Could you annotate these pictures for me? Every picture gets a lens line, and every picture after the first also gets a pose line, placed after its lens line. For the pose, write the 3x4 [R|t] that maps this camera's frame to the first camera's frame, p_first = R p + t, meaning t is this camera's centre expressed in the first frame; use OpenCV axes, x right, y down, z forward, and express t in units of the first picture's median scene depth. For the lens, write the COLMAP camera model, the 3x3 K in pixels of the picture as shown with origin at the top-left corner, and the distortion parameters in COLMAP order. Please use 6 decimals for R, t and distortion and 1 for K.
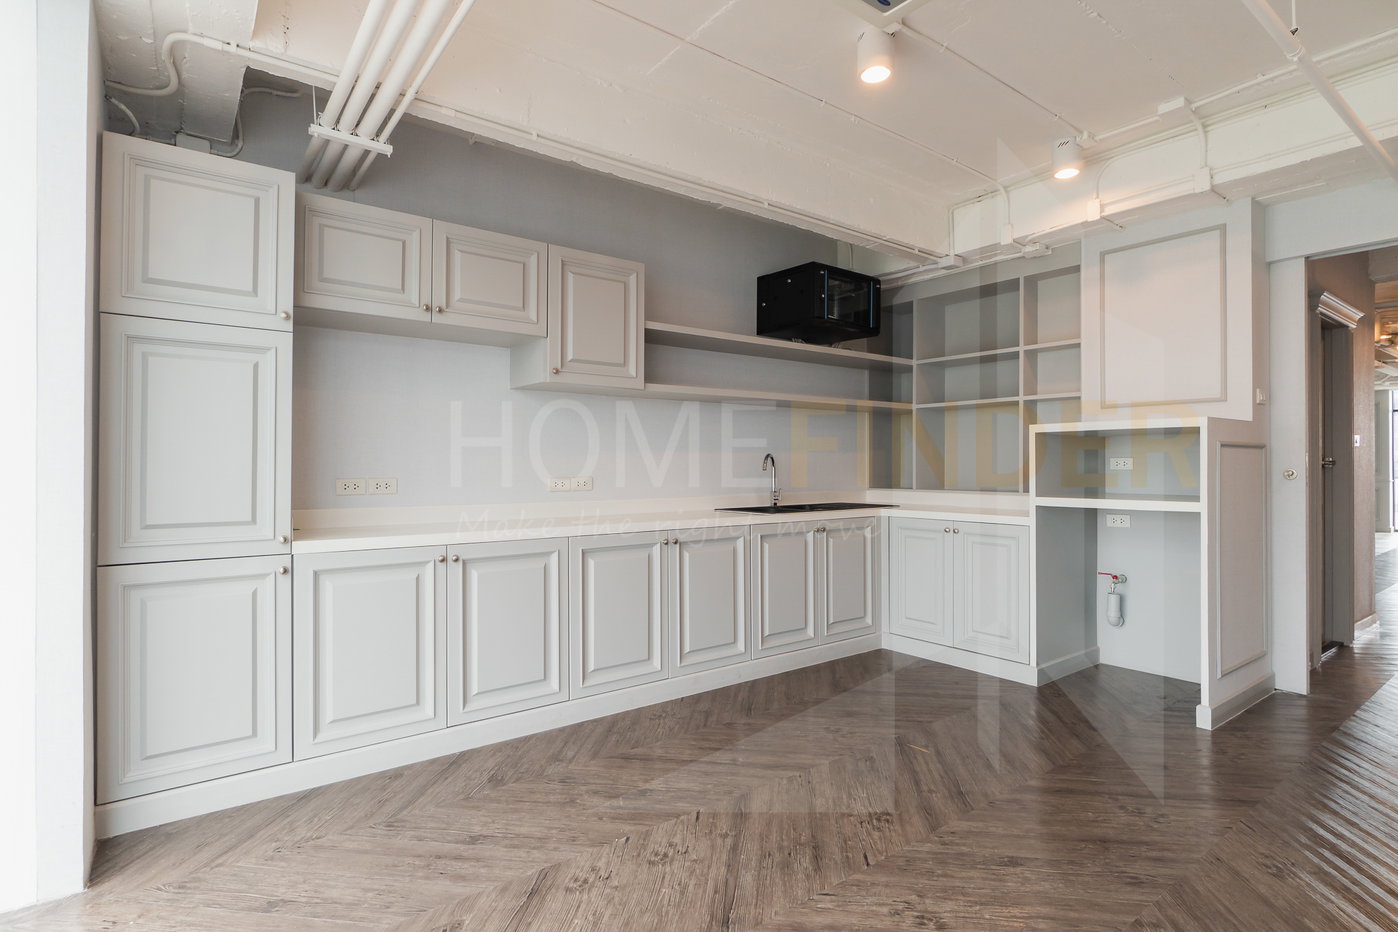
lens RADIAL K [[689.3, 0, 694.5], [0, 689.3, 462.2], [0, 0, 1]] dist [-0.009867, 0.009200]
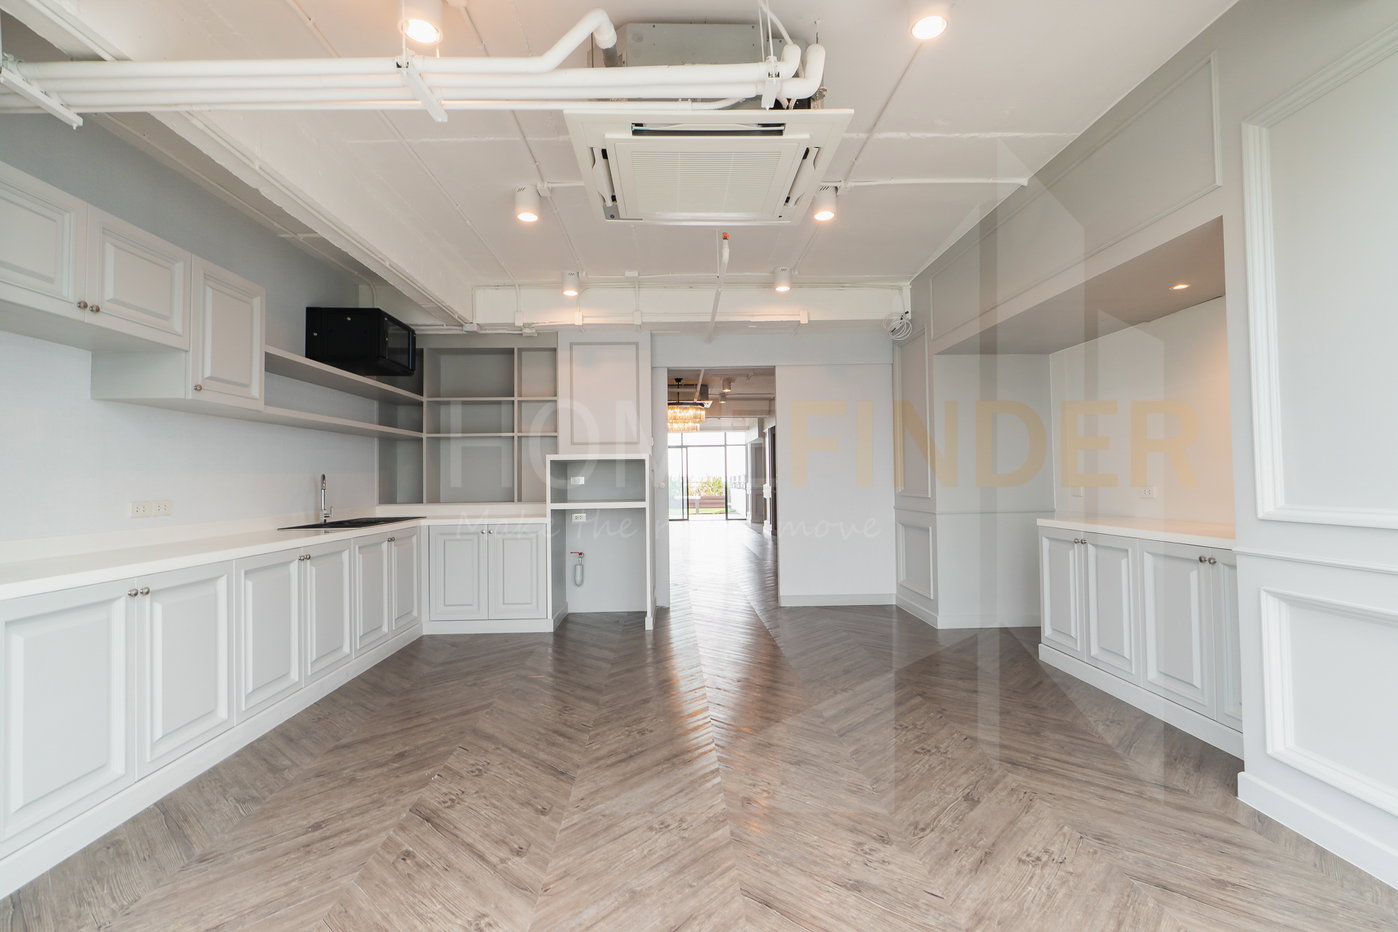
lens RADIAL K [[650.8, 0, 668.2], [0, 650.8, 468.0], [0, 0, 1]] dist [-0.013023, 0.003232]
pose [[0.603127, 0.006691, 0.797617, -0.474689], [0.009368, 0.999836, -0.015471, -0.002030], [-0.797590, 0.016803, 0.602966, -0.047954]]
